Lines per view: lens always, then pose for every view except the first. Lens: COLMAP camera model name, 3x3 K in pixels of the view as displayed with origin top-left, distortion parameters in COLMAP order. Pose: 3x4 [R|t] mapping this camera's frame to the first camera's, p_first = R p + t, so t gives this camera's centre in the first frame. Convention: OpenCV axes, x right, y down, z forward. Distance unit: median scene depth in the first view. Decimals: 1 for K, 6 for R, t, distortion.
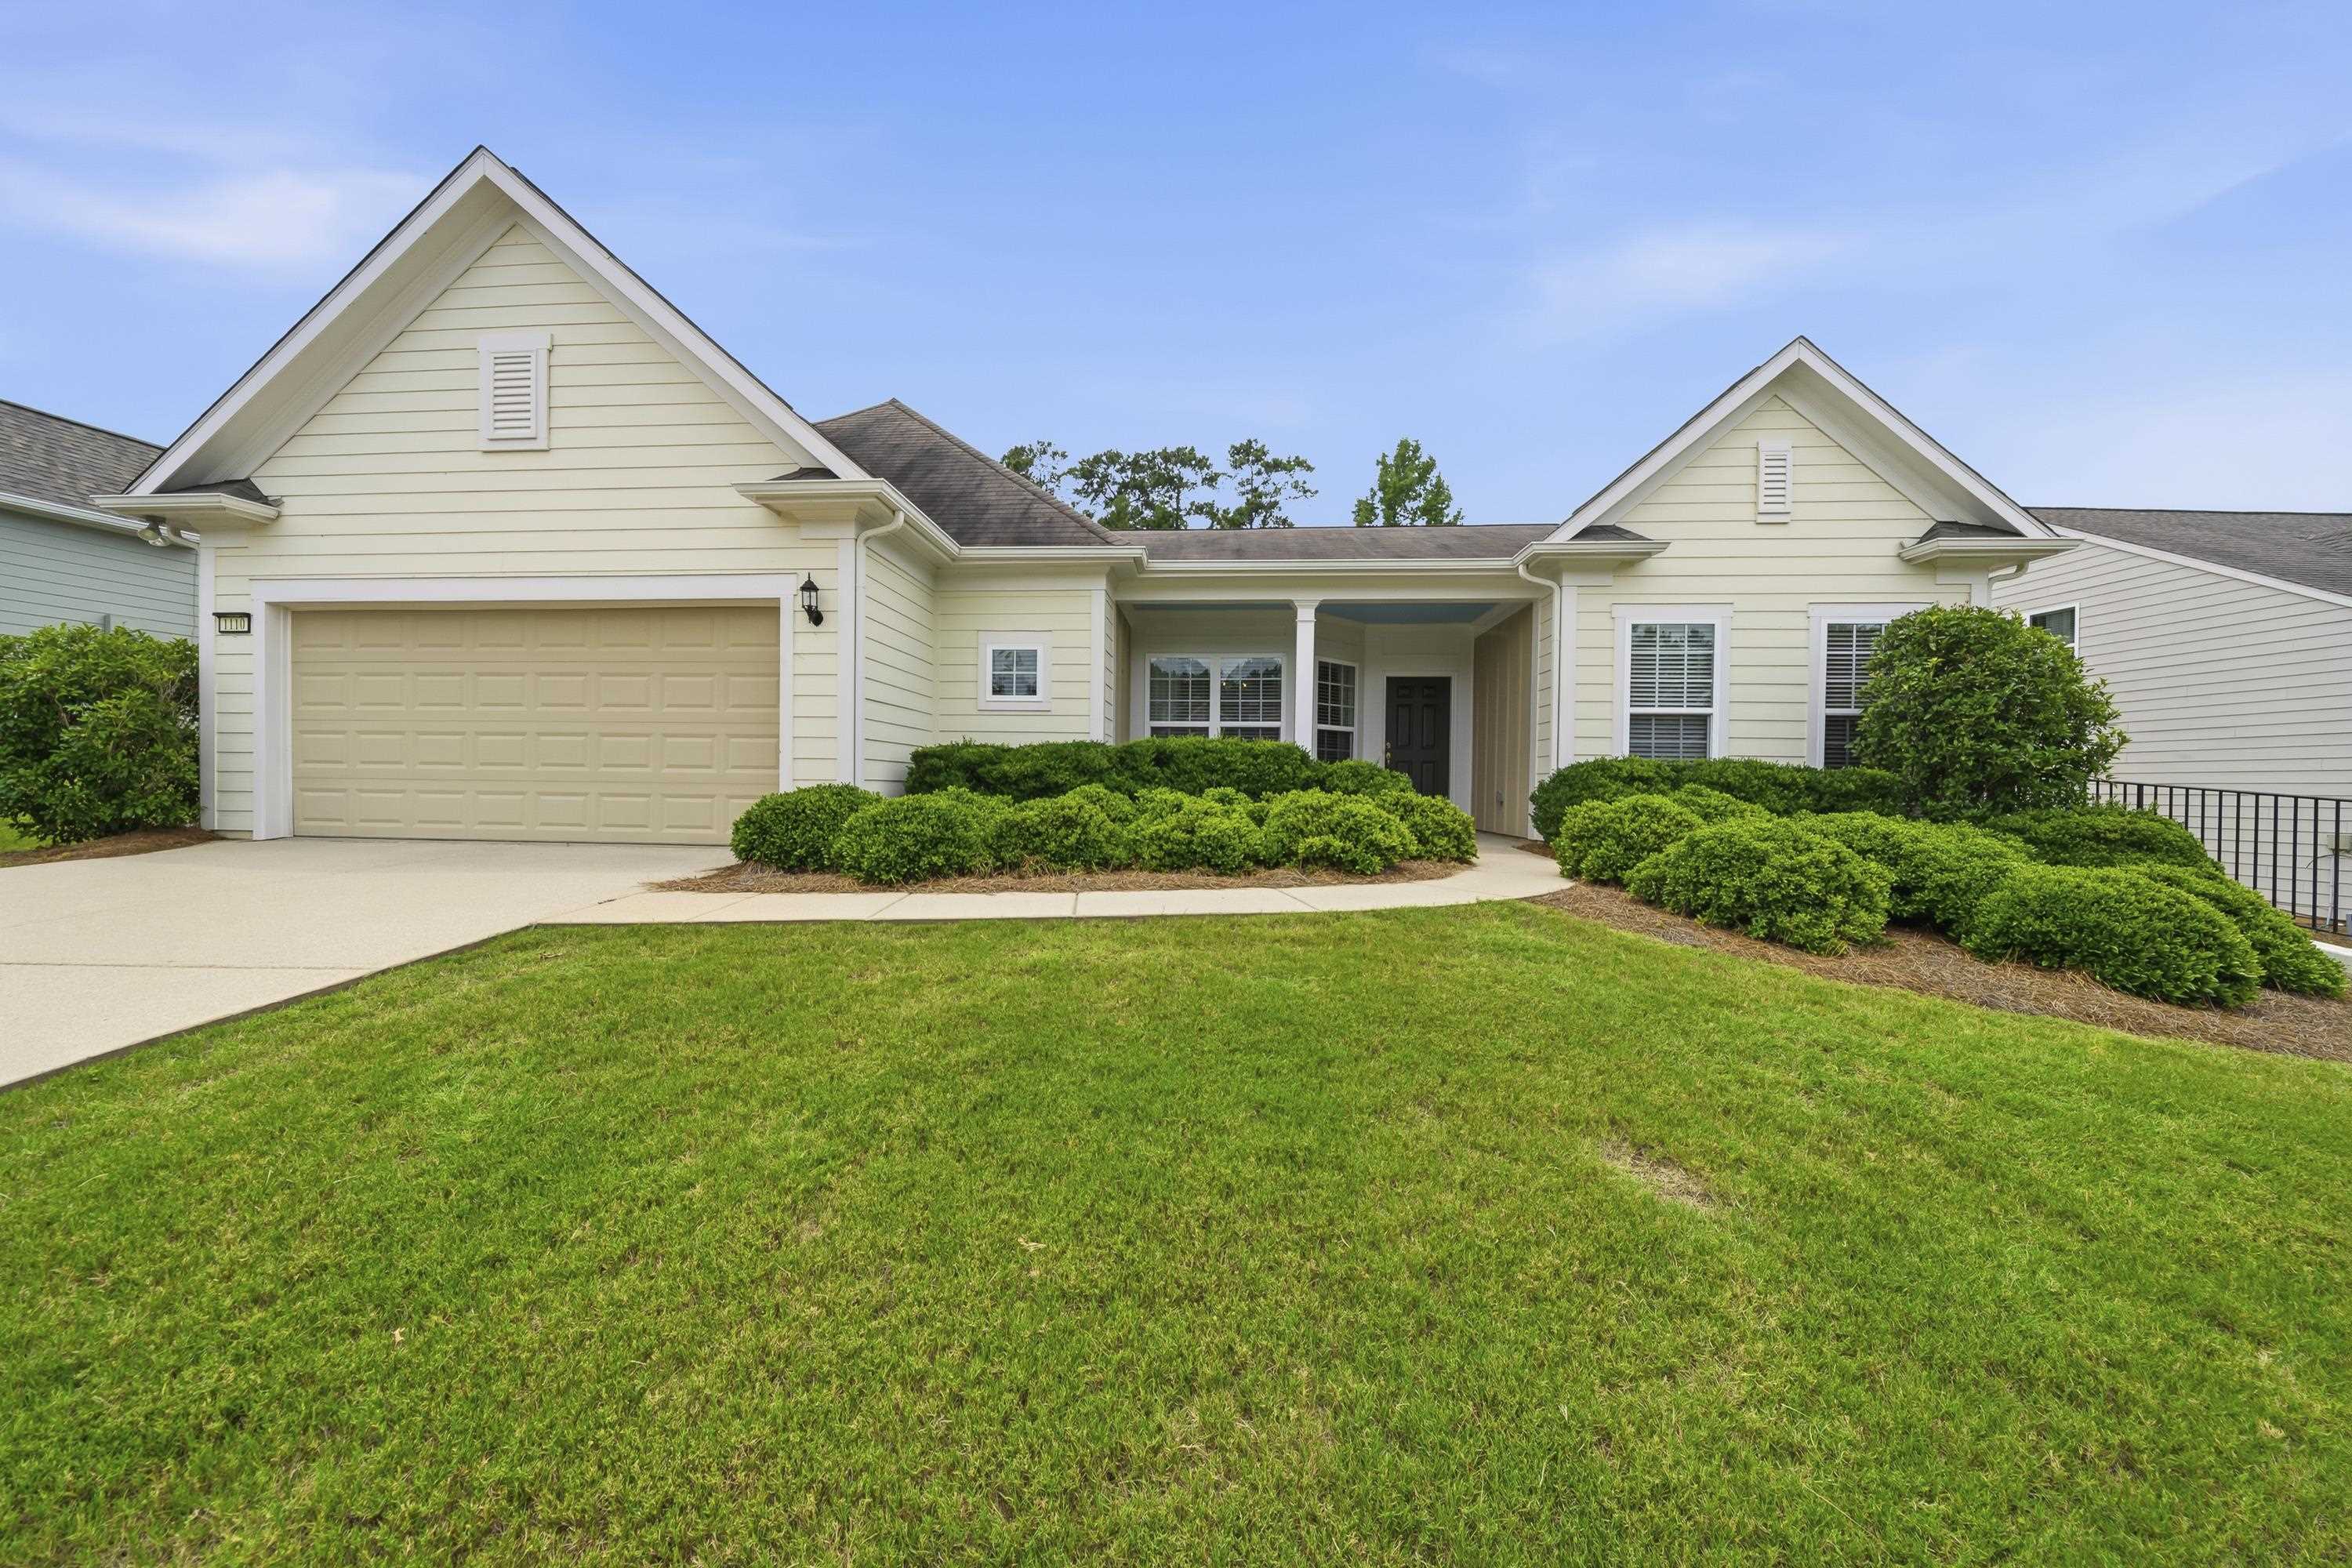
lens RADIAL K [[827.7, 0, 1172.8], [0, 827.7, 792.7], [0, 0, 1]] dist [0.000430, -0.000031]
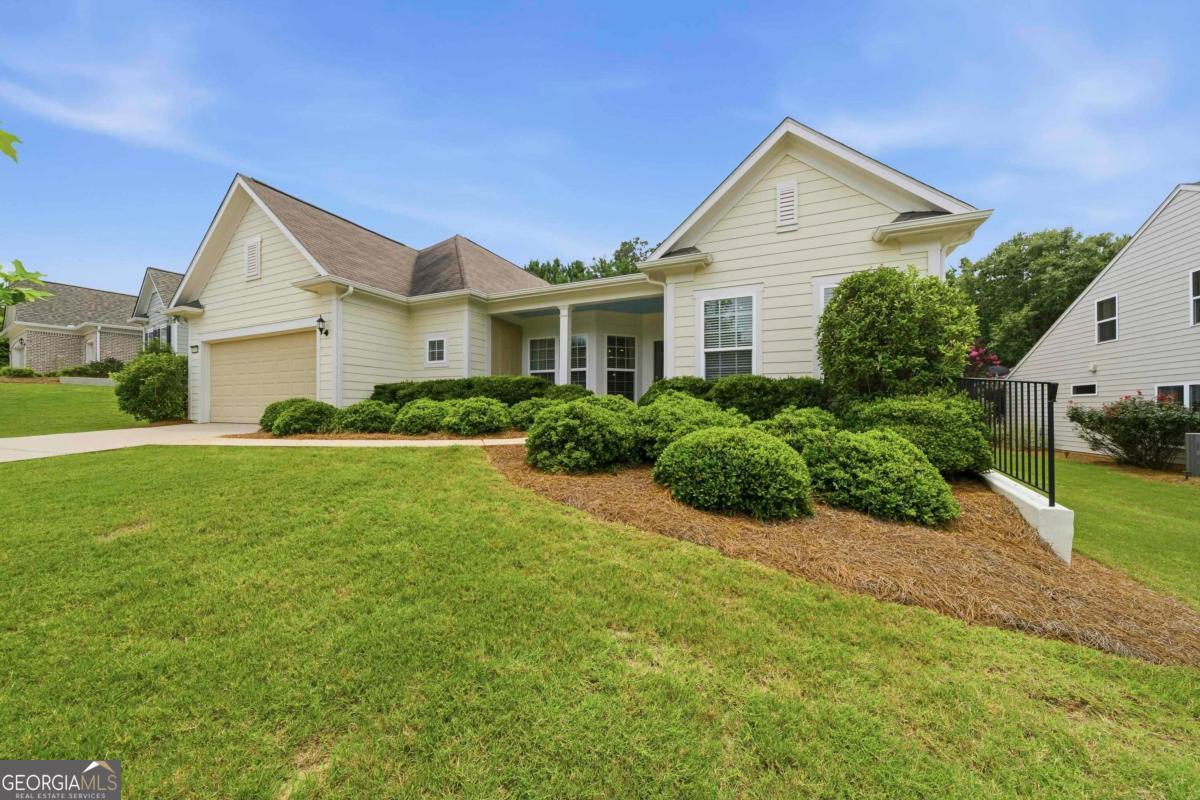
lens RADIAL K [[422.3, 0, 598.0], [0, 422.3, 406.8], [0, 0, 1]] dist [0.000430, -0.000031]
pose [[0.936810, -0.014092, -0.349554, 0.664744], [0.007629, 0.999774, -0.019858, 0.036148], [0.349755, 0.015936, 0.936706, 0.090343]]
